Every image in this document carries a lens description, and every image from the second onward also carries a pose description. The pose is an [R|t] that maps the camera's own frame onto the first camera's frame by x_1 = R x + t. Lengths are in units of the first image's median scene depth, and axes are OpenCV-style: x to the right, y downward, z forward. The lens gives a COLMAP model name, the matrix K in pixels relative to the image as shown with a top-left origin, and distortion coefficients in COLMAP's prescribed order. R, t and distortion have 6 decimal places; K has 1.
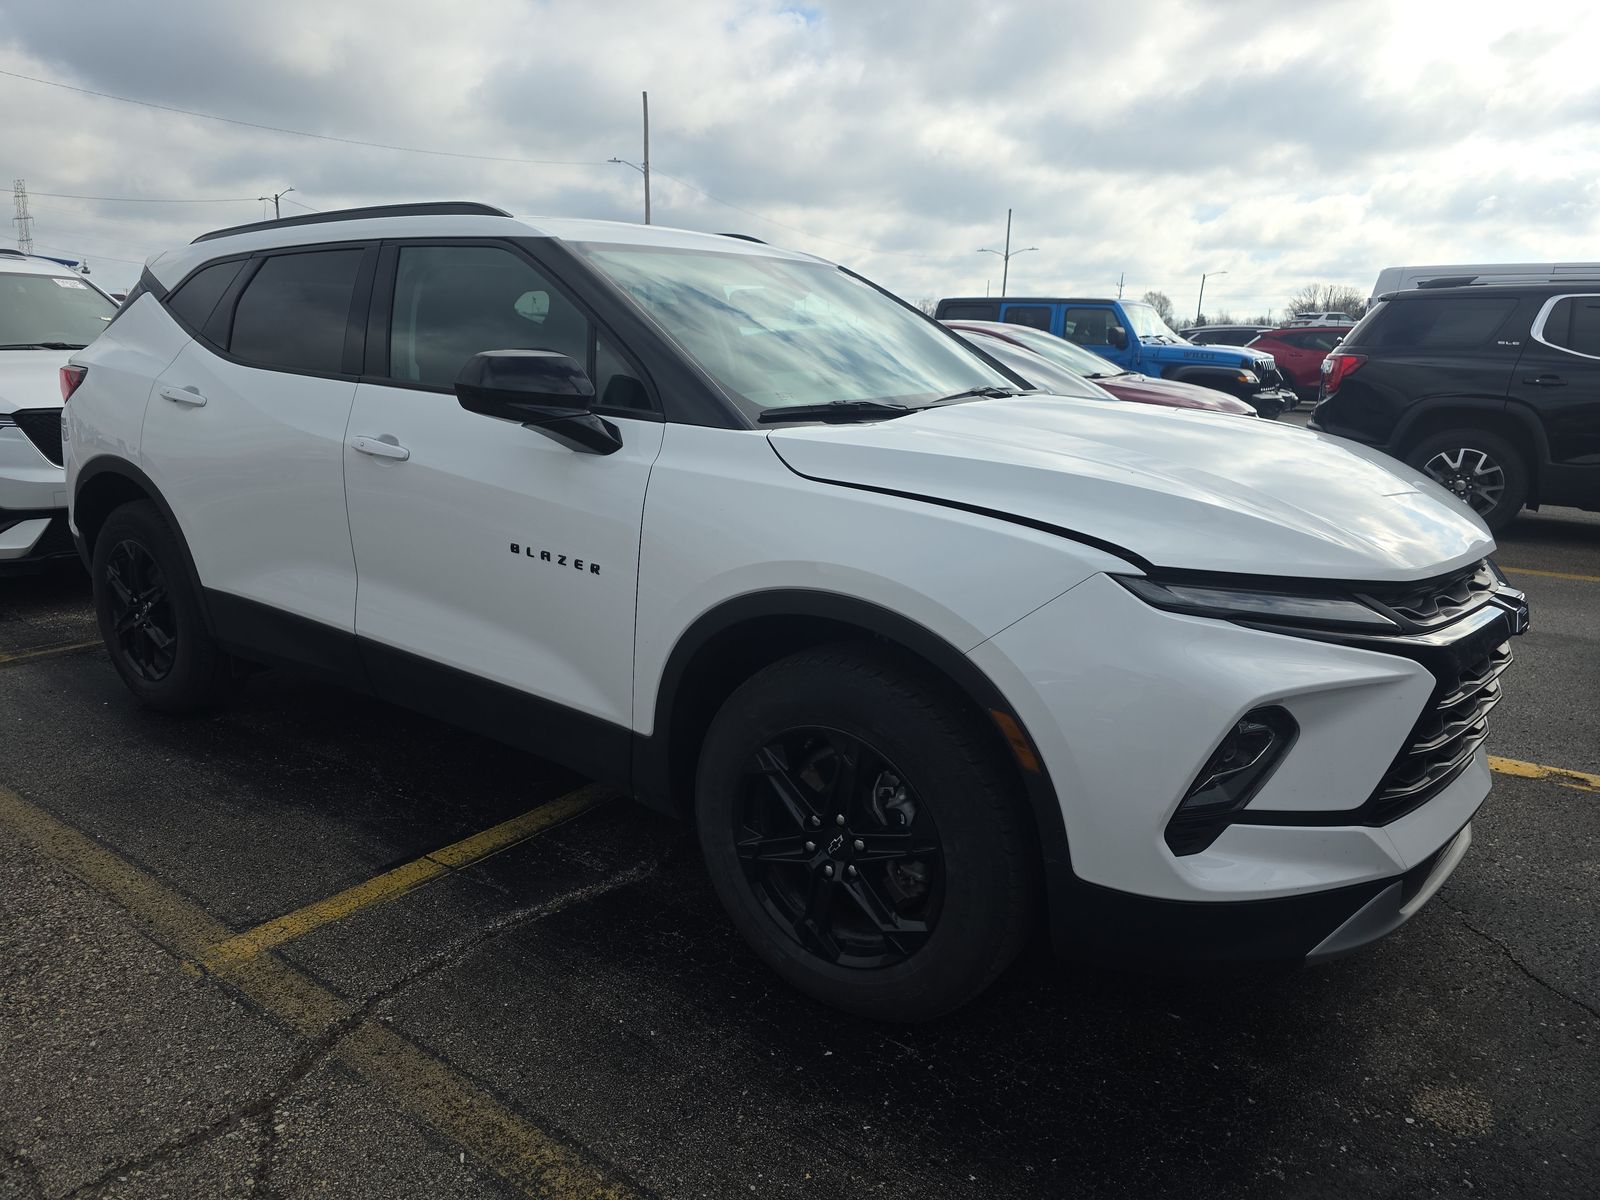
lens RADIAL K [[1073.6, 0, 811.9], [0, 1073.6, 591.2], [0, 0, 1]] dist [0.032659, -0.020202]
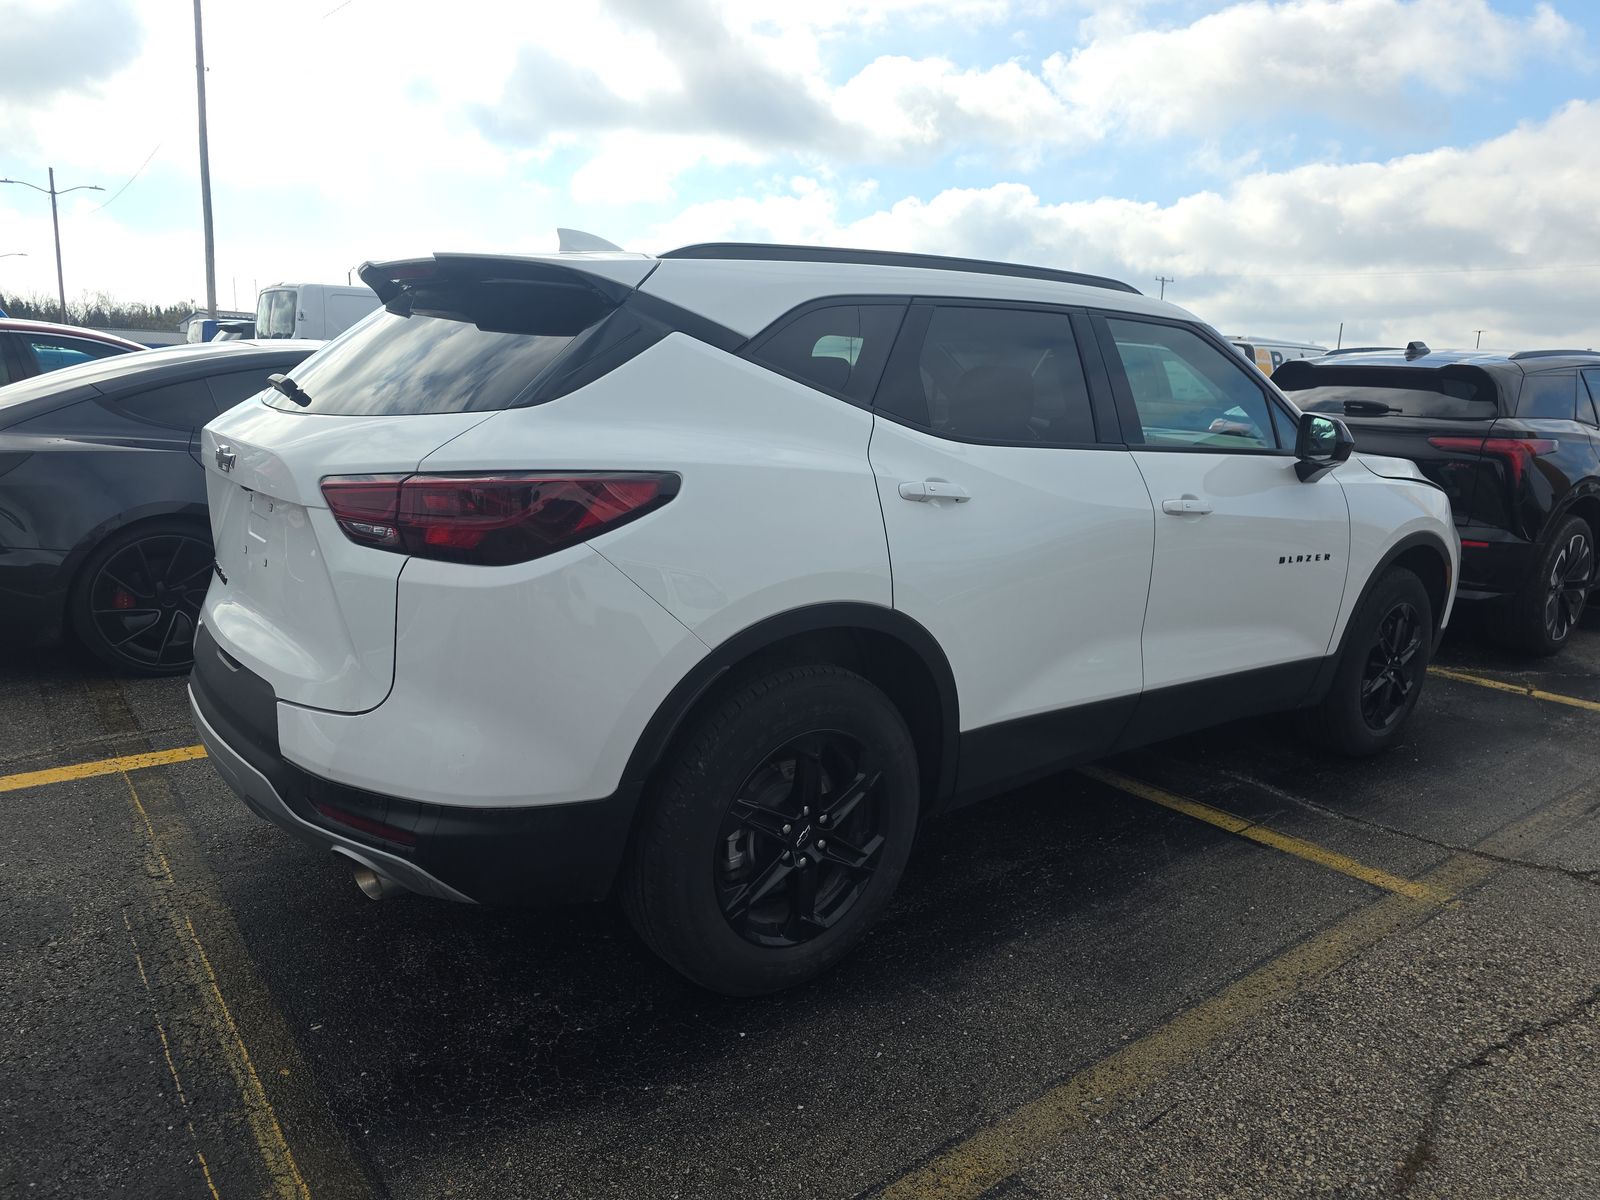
lens RADIAL K [[1073.6, 0, 812.7], [0, 1073.6, 612.8], [0, 0, 1]] dist [0.032659, -0.020202]
pose [[0.271628, -0.228785, 0.934813, -1.752554], [0.172977, 0.967121, 0.186430, -0.337238], [-0.946730, 0.111061, 0.302272, 1.181081]]
